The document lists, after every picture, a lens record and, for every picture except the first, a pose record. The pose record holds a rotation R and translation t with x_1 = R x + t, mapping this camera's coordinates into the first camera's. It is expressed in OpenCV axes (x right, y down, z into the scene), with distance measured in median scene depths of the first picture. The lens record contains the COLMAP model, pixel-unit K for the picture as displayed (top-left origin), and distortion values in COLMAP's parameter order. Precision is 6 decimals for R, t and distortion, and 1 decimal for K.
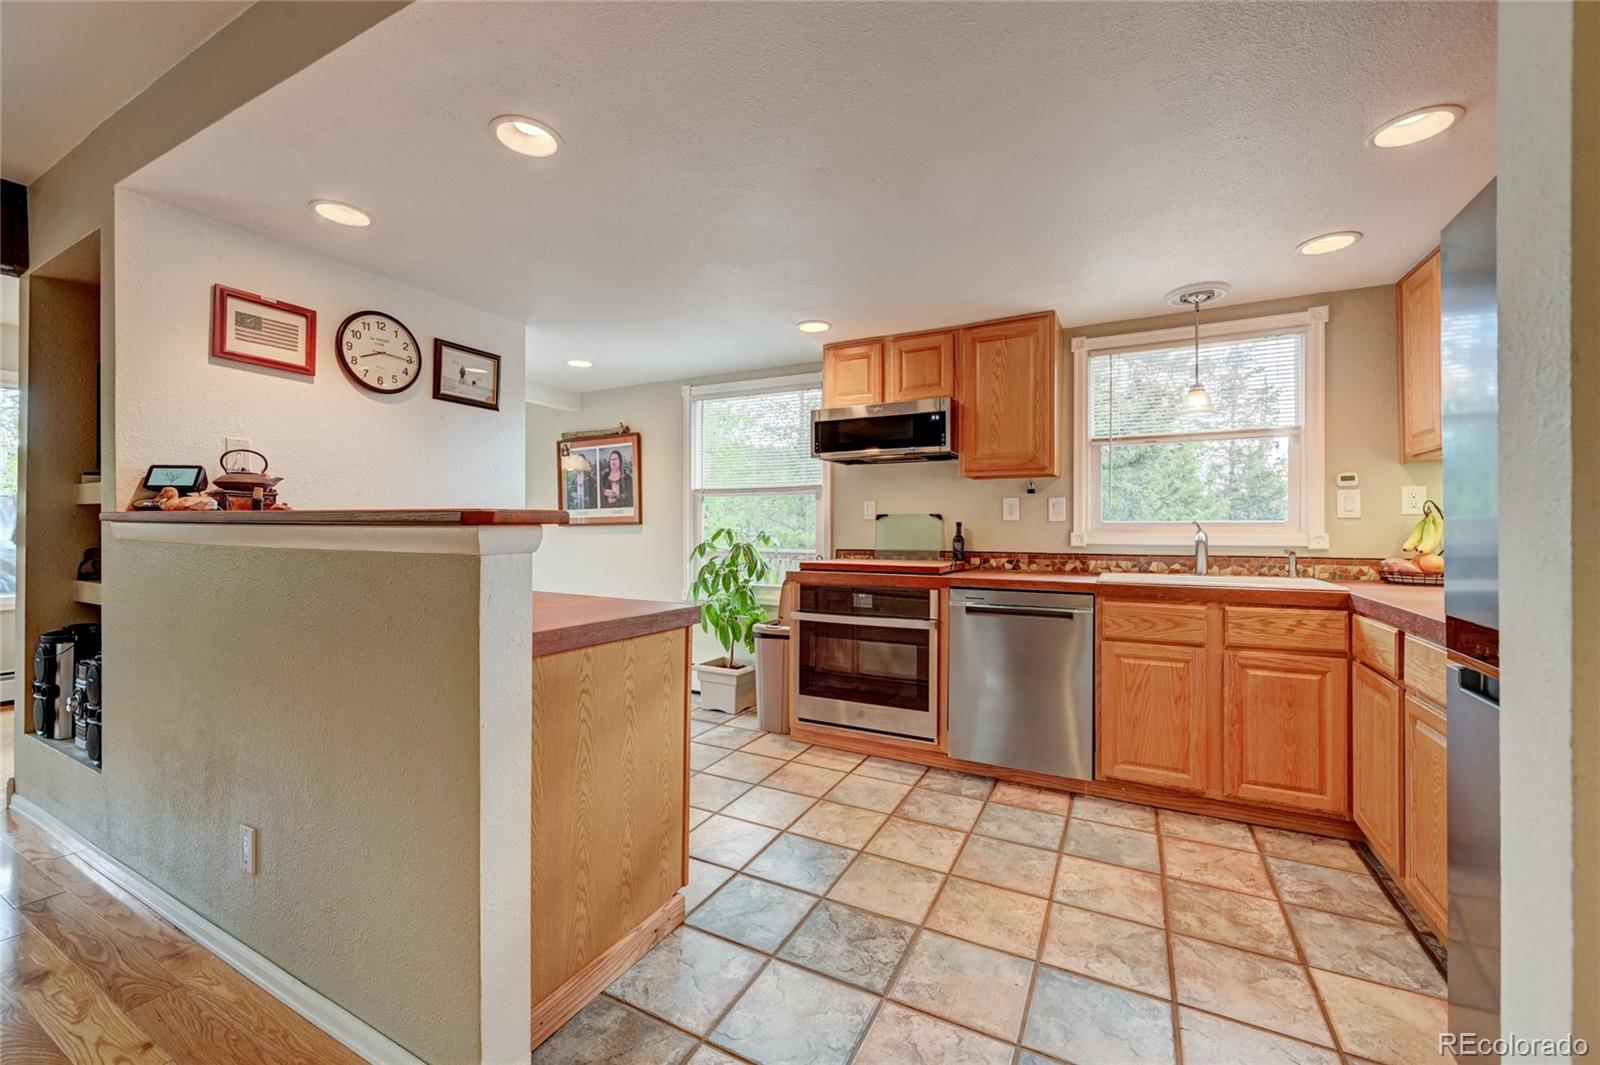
lens RADIAL K [[635.3, 0, 808.3], [0, 635.3, 530.4], [0, 0, 1]] dist [-0.000518, 0.000015]
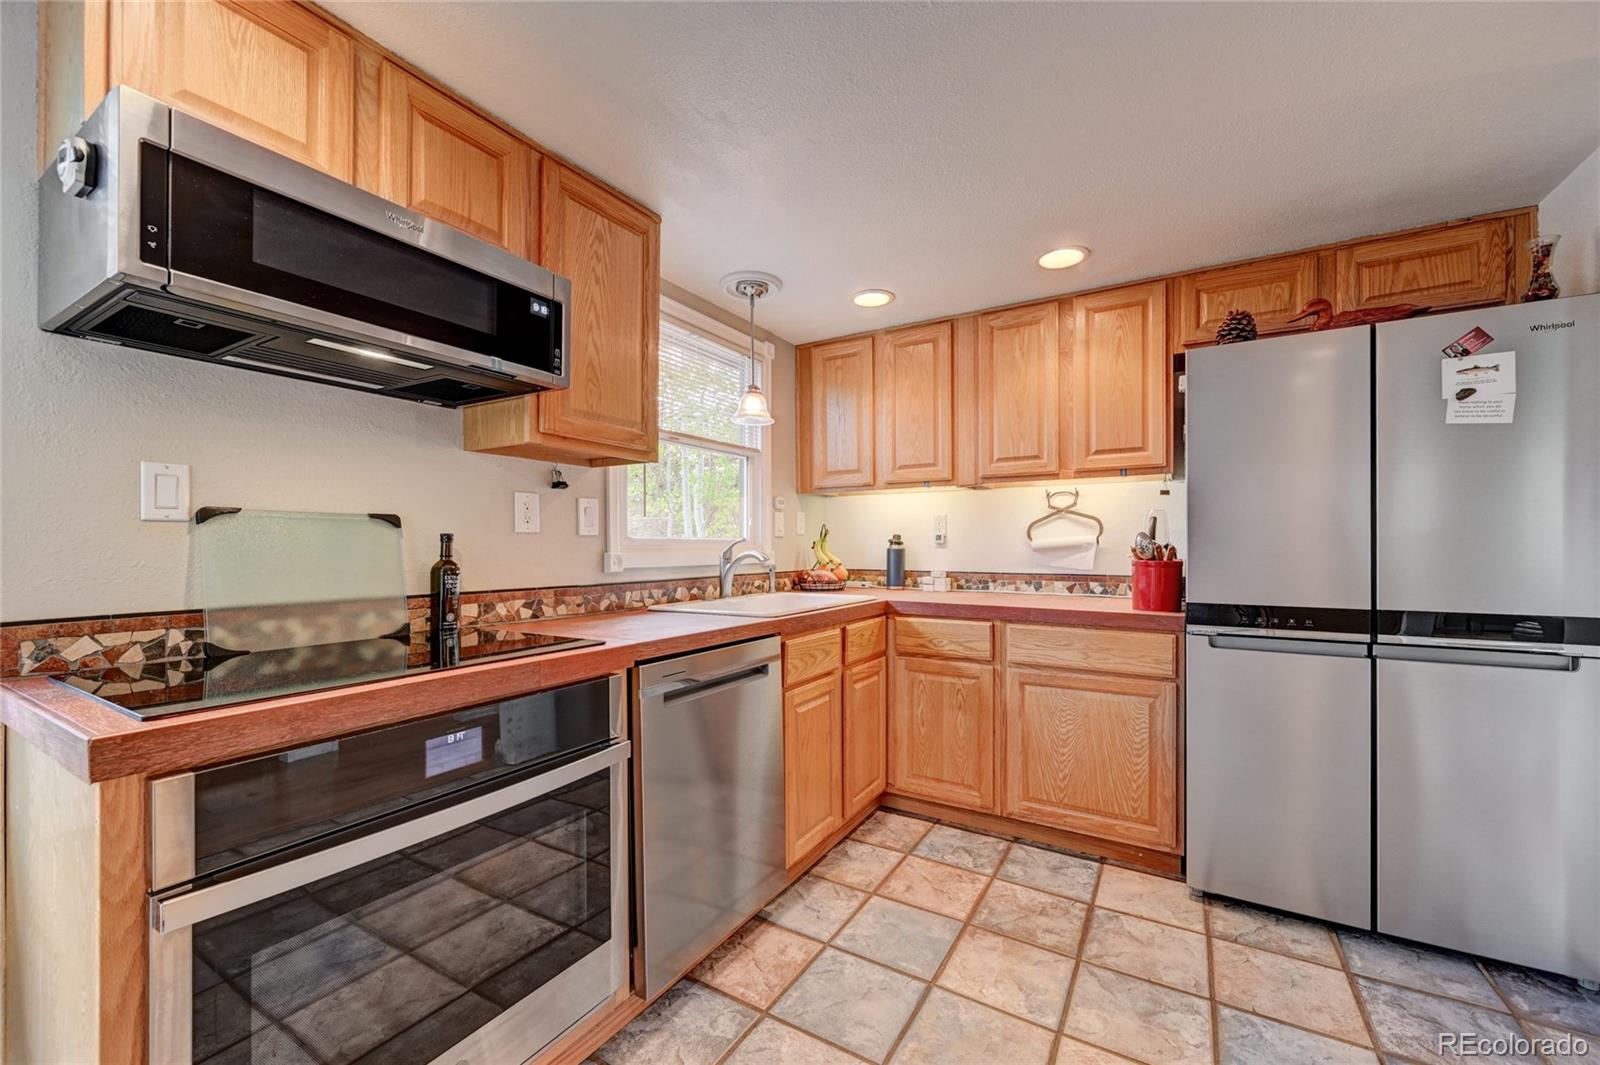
lens RADIAL K [[635.3, 0, 793.4], [0, 635.3, 545.6], [0, 0, 1]] dist [-0.000518, 0.000015]
pose [[0.077633, 0.000184, 0.996982, -0.305737], [0.004545, 0.999990, -0.000538, -0.003379], [-0.996972, 0.004573, 0.077631, 0.949595]]
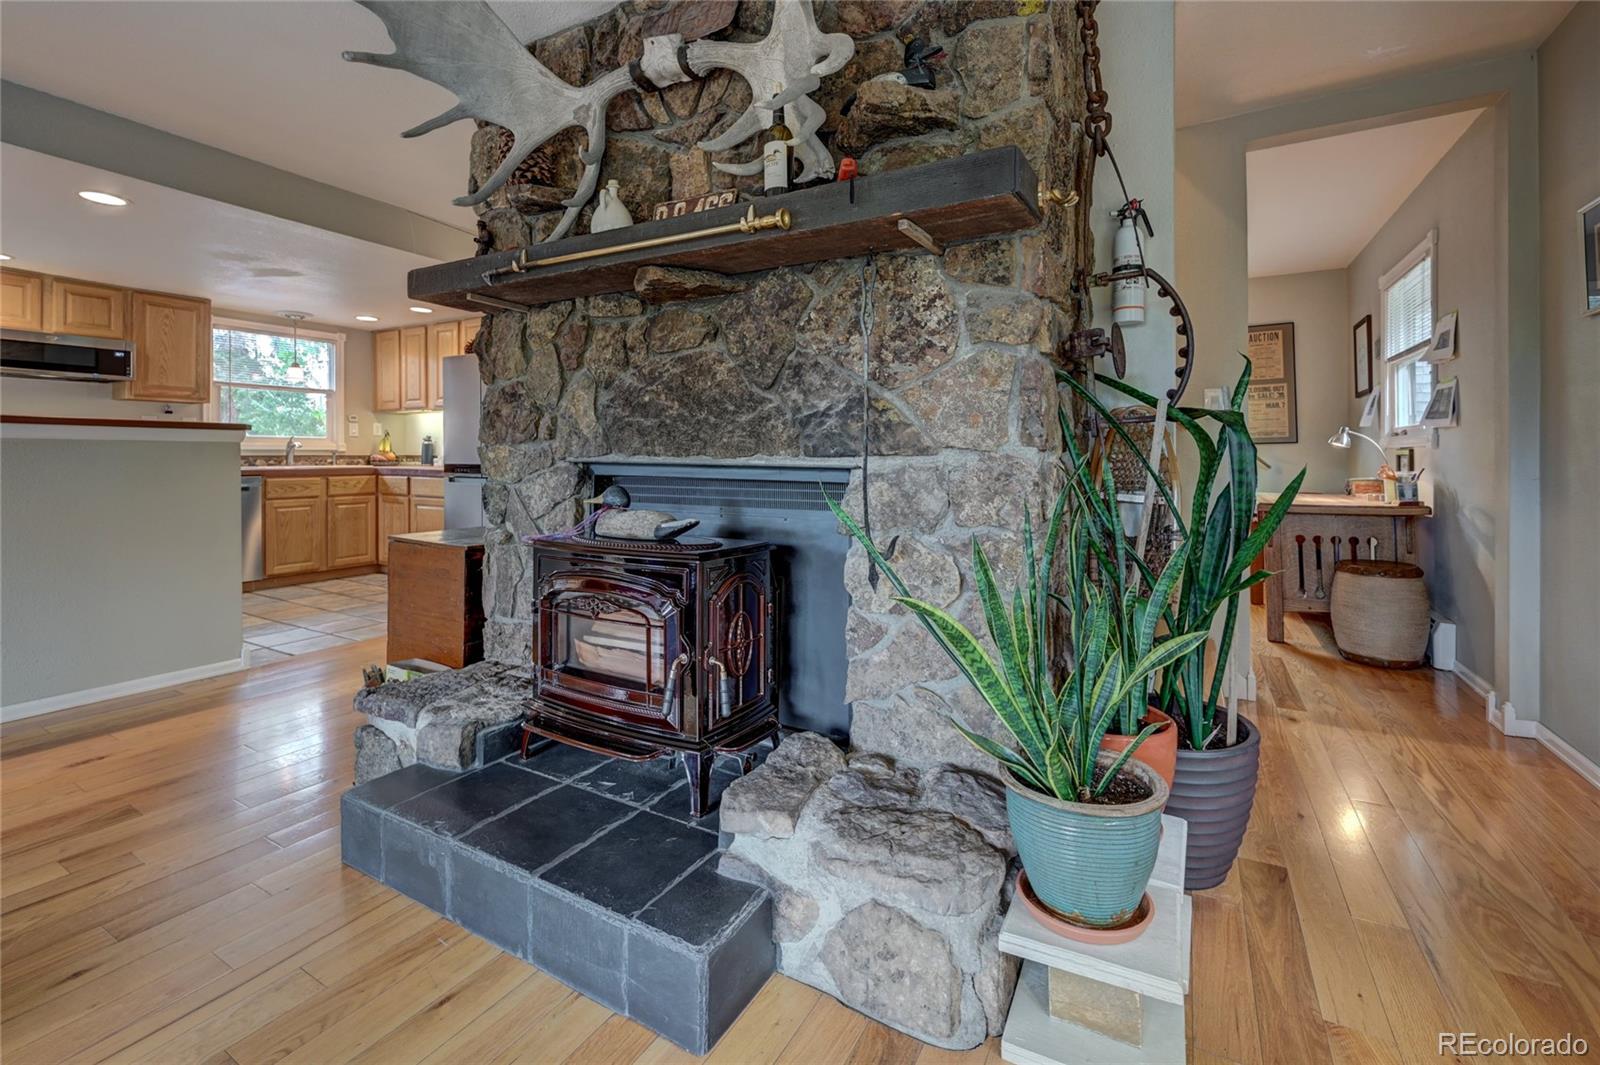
lens RADIAL K [[684.1, 0, 804.0], [0, 684.1, 454.5], [0, 0, 1]] dist [-0.000872, 0.000016]
pose [[0.034614, -0.000873, 0.999400, -1.463562], [0.000063, 1.000000, 0.000871, 0.040875], [-0.999401, 0.000033, 0.034615, -0.613659]]
